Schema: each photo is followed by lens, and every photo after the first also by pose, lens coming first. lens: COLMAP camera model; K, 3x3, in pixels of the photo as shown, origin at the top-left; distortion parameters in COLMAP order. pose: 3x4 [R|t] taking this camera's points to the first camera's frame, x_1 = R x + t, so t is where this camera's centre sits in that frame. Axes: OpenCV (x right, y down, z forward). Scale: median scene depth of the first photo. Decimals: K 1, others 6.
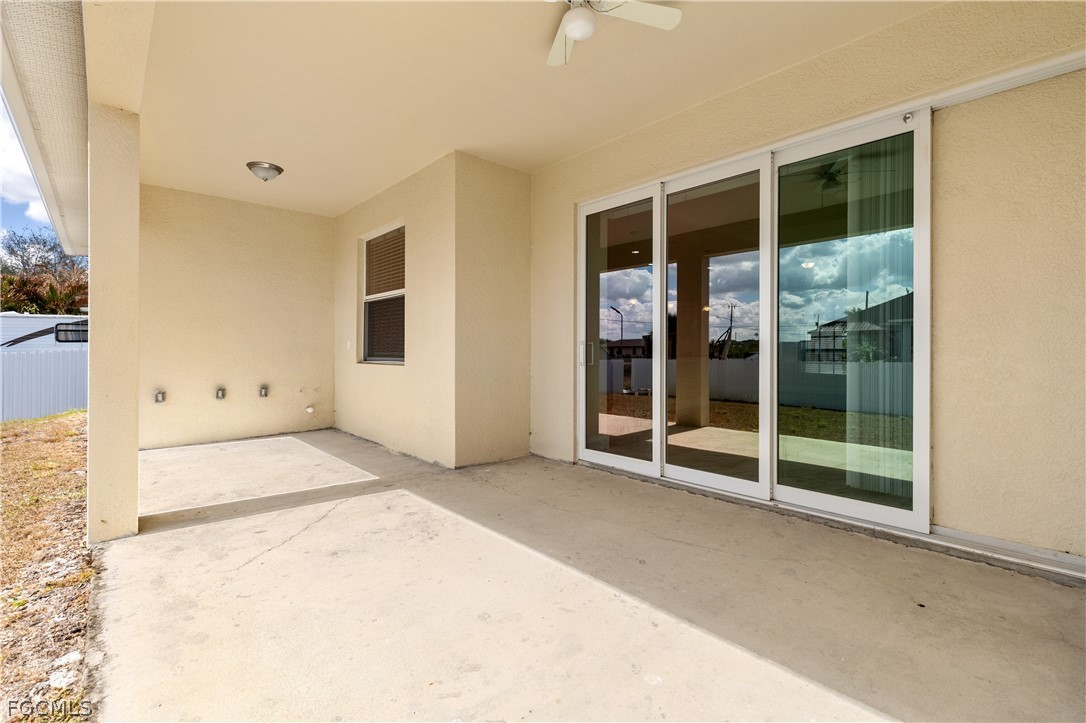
lens RADIAL K [[494.3, 0, 547.0], [0, 494.3, 359.3], [0, 0, 1]] dist [0.002651, -0.000530]
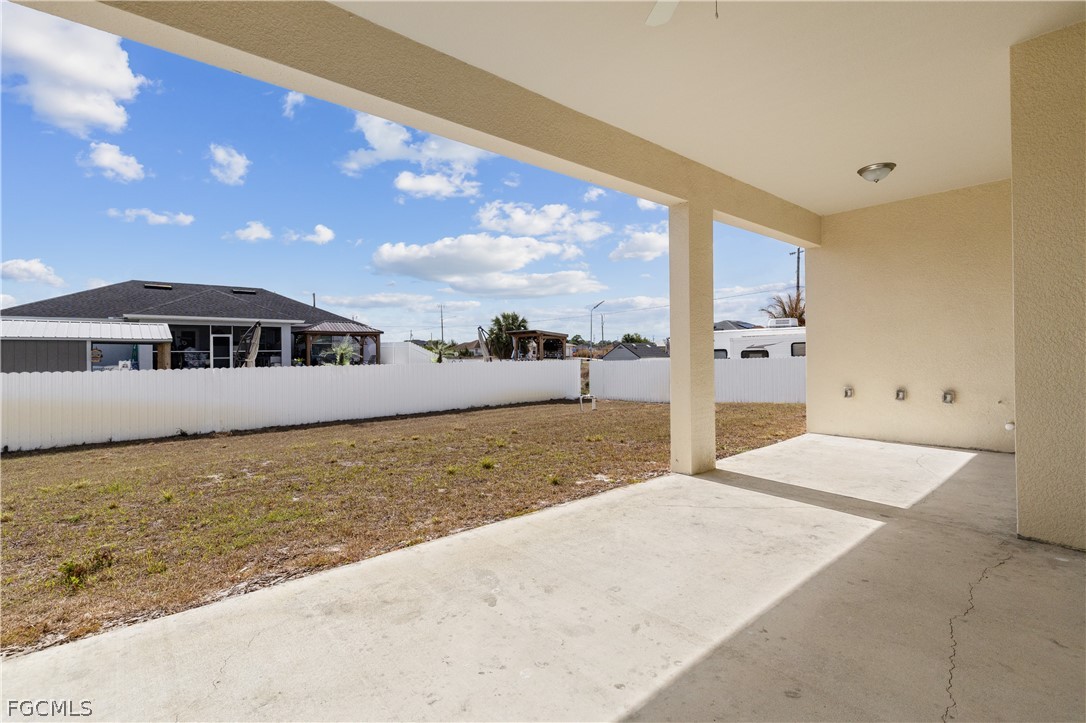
lens RADIAL K [[494.3, 0, 547.1], [0, 494.3, 352.5], [0, 0, 1]] dist [0.002651, -0.000530]
pose [[-0.021506, 0.001651, -0.999767, 0.677101], [-0.009876, 0.999949, 0.001864, -0.021510], [0.999720, 0.009914, -0.021489, 0.566002]]
